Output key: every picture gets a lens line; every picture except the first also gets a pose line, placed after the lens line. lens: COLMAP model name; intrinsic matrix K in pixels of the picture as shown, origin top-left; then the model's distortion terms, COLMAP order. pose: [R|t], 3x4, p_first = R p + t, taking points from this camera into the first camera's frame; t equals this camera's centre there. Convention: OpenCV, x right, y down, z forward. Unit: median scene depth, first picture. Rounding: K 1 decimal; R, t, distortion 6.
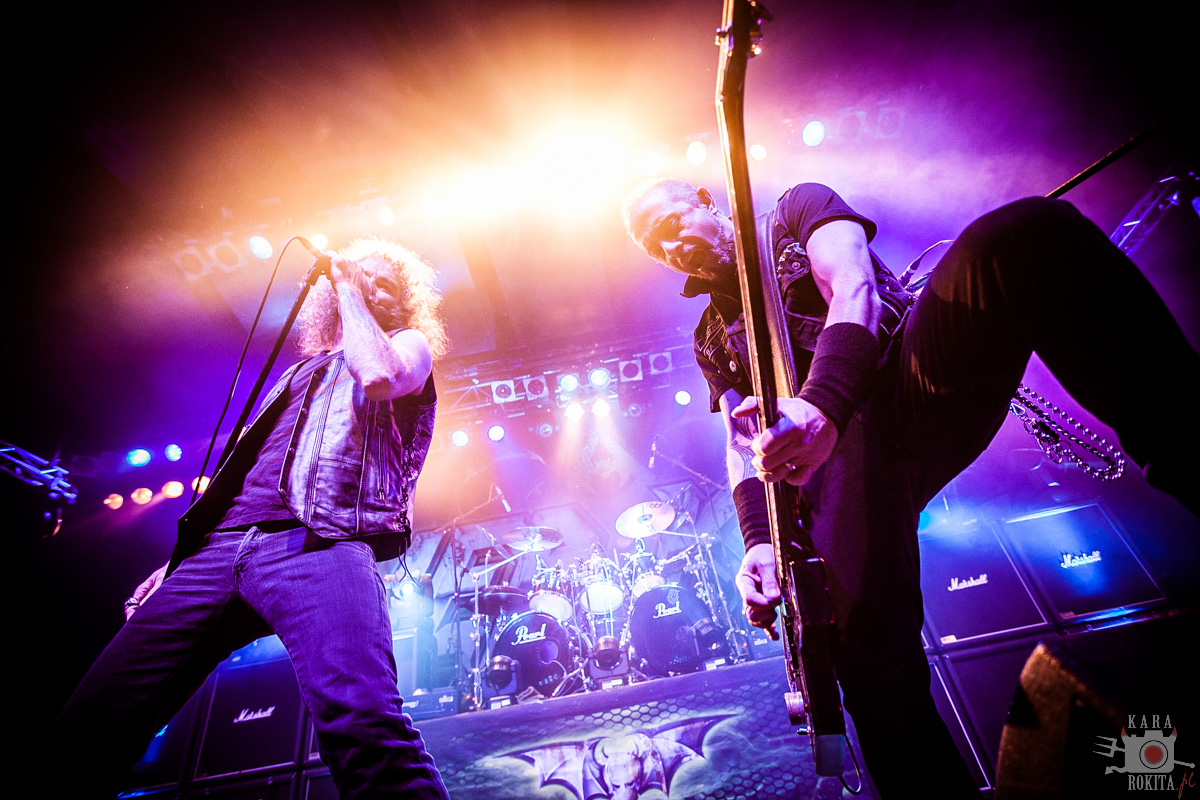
lens RADIAL K [[571.9, 0, 598.7], [0, 571.9, 394.2], [0, 0, 1]] dist [-0.045850, 0.017619]
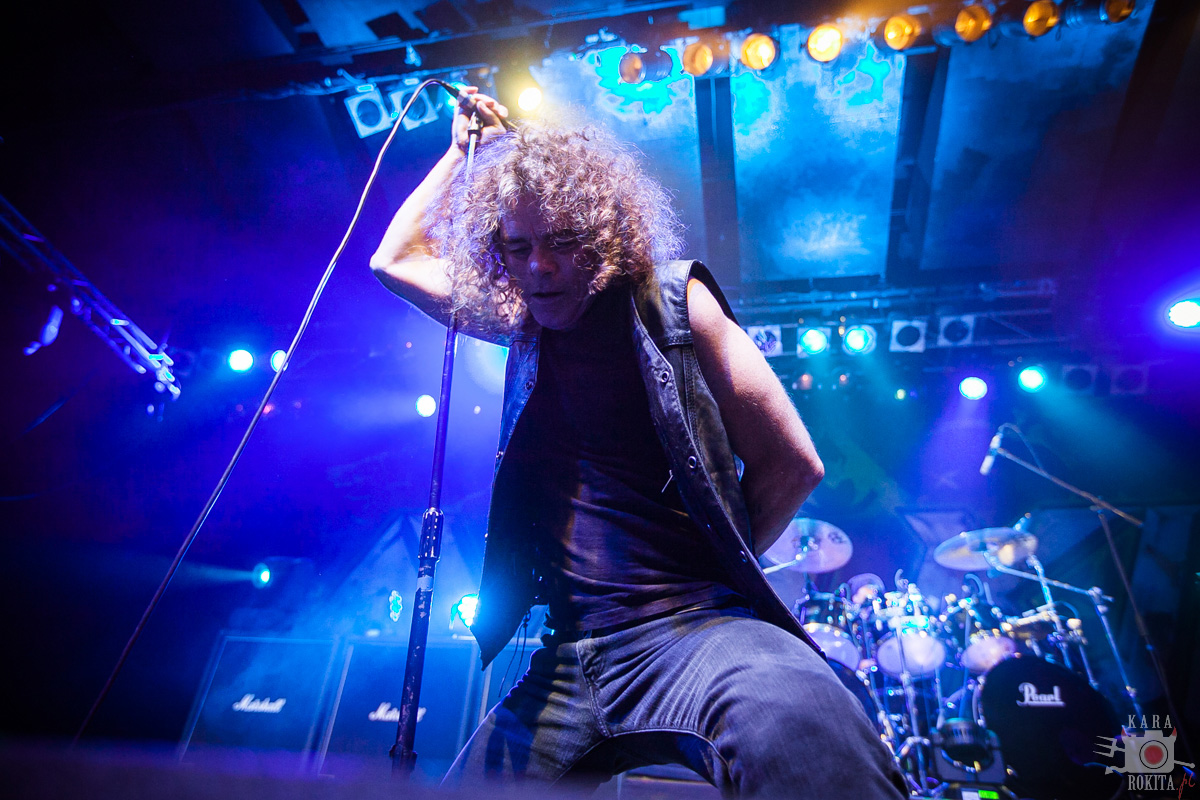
lens RADIAL K [[739.3, 0, 568.2], [0, 739.3, 372.5], [0, 0, 1]] dist [-0.018120, 0.001562]
pose [[0.969208, 0.144173, -0.199625, -0.341800], [-0.145608, 0.989314, 0.007556, 0.119069], [0.198582, 0.021744, 0.979843, 0.121034]]
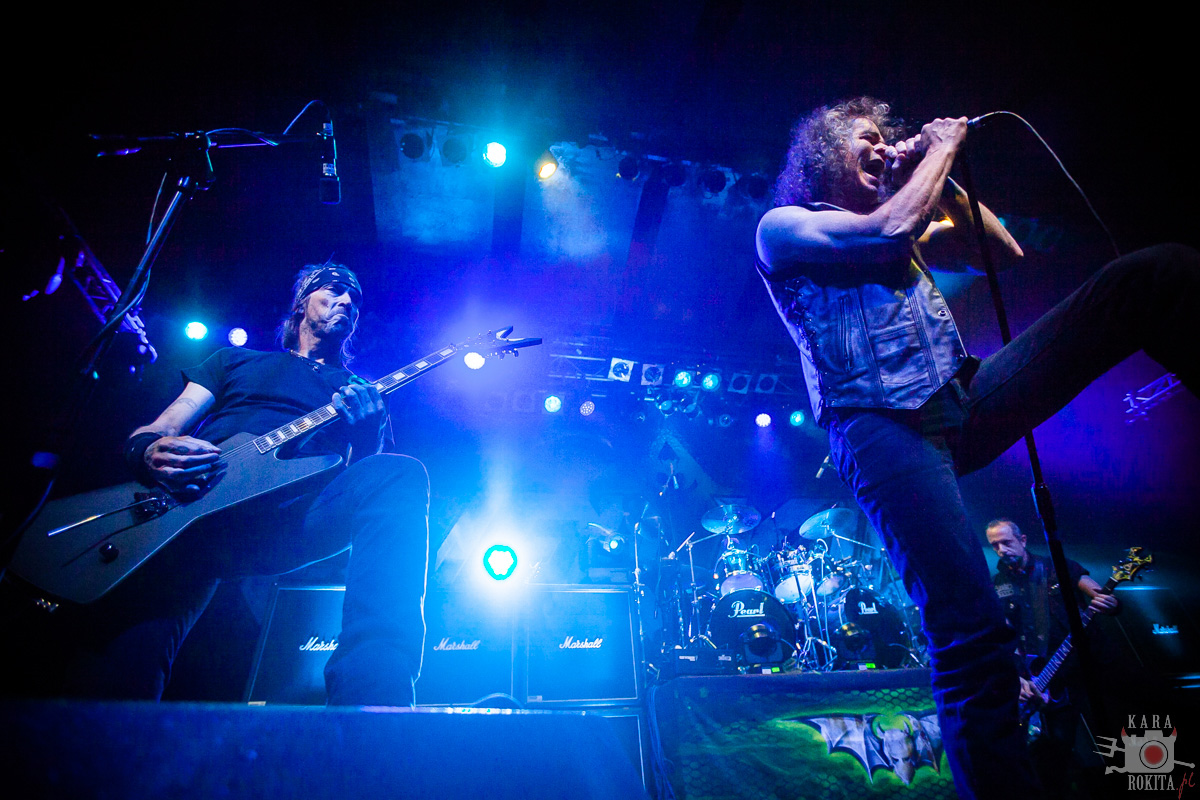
lens RADIAL K [[571.9, 0, 598.7], [0, 571.9, 394.2], [0, 0, 1]] dist [-0.045850, 0.017619]
pose [[0.945565, 0.257230, 0.199348, -0.853834], [-0.252847, 0.966335, -0.047592, 0.204293], [-0.204879, -0.005404, 0.978772, 0.067863]]
